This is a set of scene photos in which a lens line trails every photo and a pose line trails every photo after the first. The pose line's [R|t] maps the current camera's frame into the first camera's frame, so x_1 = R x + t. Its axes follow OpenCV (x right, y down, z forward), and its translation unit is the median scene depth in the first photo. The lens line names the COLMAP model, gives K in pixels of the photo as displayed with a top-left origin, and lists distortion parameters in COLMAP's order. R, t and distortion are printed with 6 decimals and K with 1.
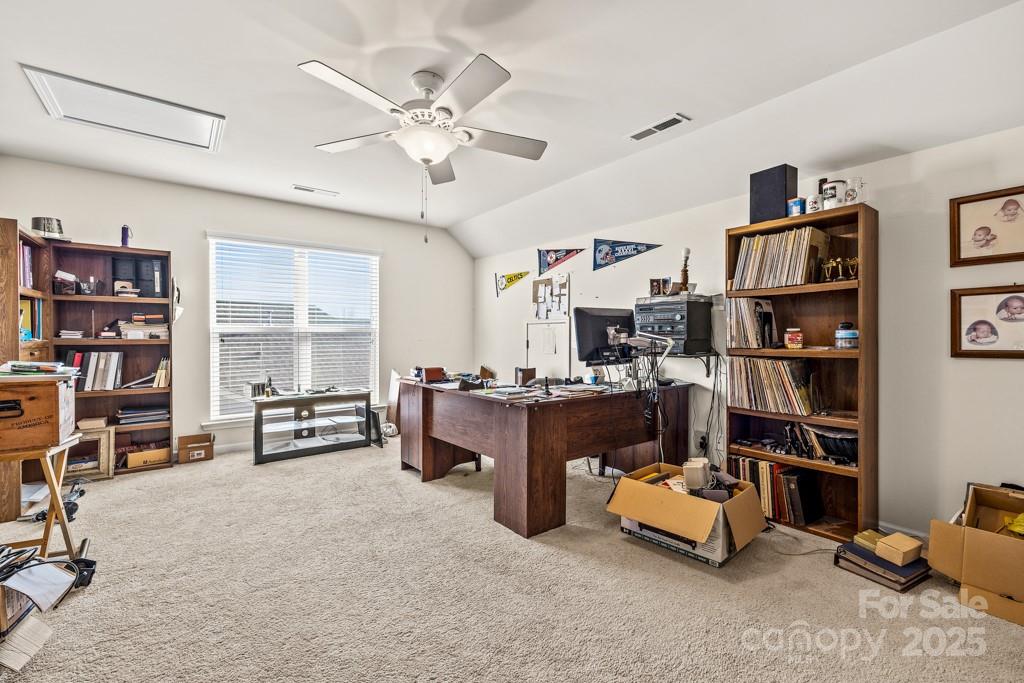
lens RADIAL K [[440.3, 0, 509.4], [0, 440.3, 340.4], [0, 0, 1]] dist [0.000919, -0.000005]
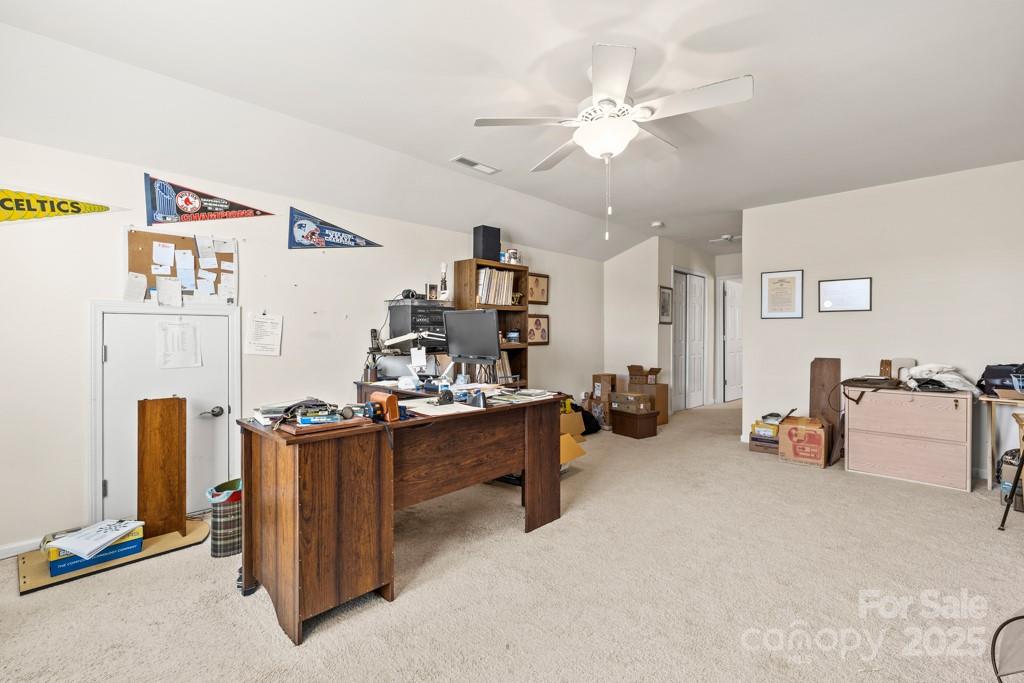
lens RADIAL K [[449.6, 0, 509.2], [0, 449.6, 334.0], [0, 0, 1]] dist [-0.000135, -0.000145]
pose [[-0.131207, -0.006122, 0.991336, -0.591753], [0.000436, 0.999980, 0.006233, -0.017453], [-0.991355, 0.001250, -0.131202, 0.700244]]
